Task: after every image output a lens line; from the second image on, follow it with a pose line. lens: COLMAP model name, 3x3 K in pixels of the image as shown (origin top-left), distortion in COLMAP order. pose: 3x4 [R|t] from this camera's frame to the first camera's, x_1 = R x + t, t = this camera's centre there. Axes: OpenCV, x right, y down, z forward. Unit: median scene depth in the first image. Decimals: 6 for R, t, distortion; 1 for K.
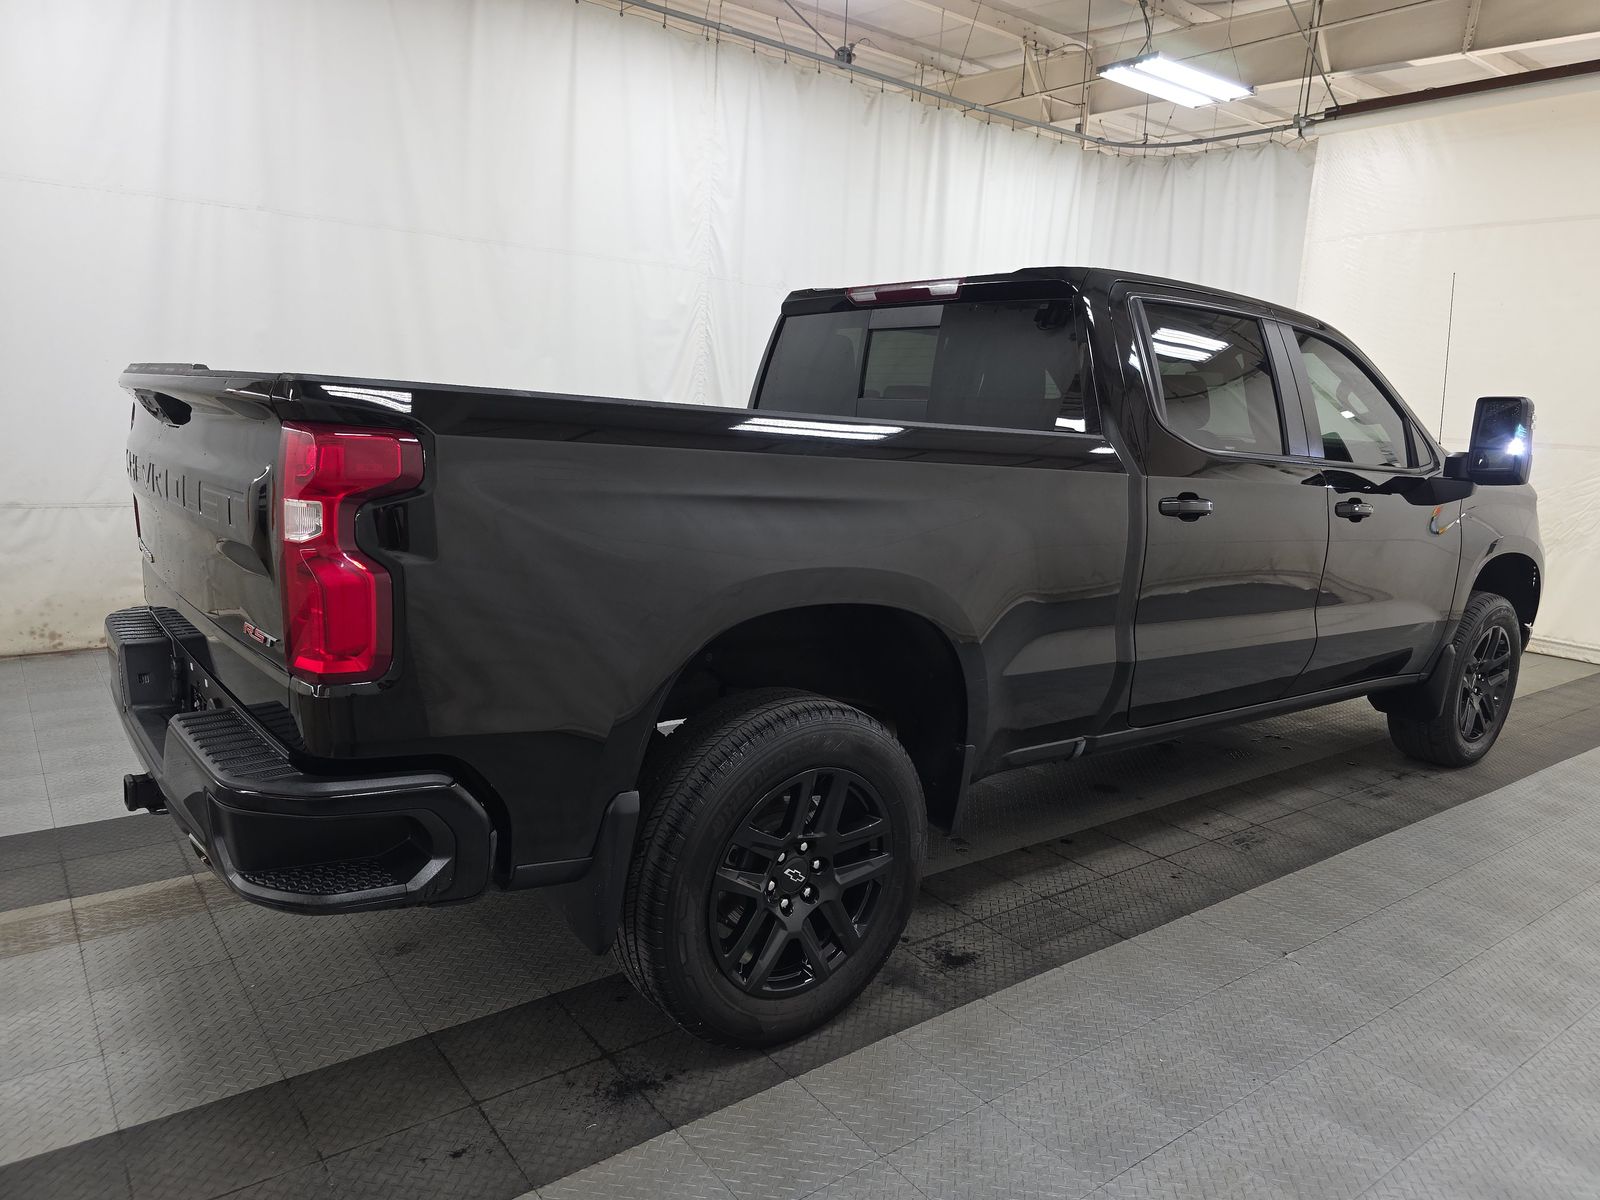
lens RADIAL K [[1090.6, 0, 810.3], [0, 1090.6, 602.8], [0, 0, 1]] dist [0.033429, -0.036150]
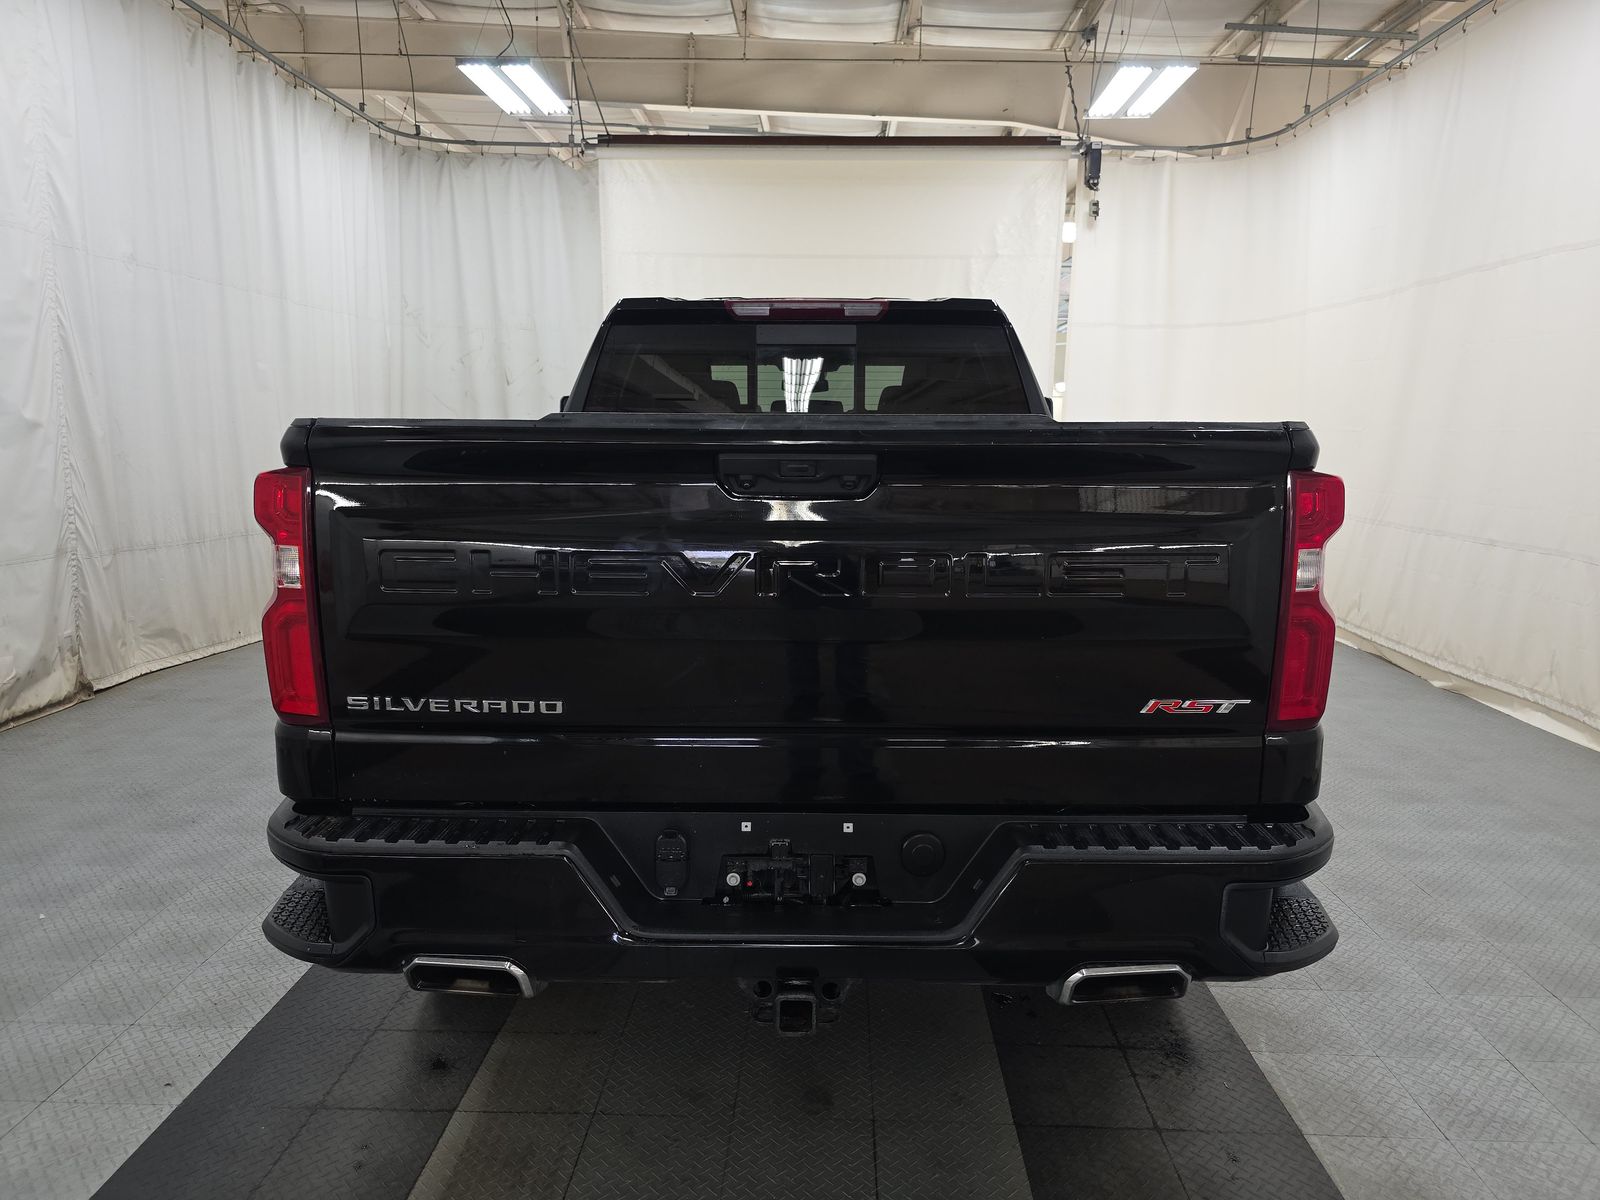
lens RADIAL K [[1090.6, 0, 810.3], [0, 1090.6, 602.8], [0, 0, 1]] dist [0.033429, -0.036150]
pose [[0.622721, -0.166948, 0.764426, -0.366839], [0.157949, 0.983681, 0.086163, -0.048962], [-0.766336, 0.067085, 0.638928, 0.173451]]
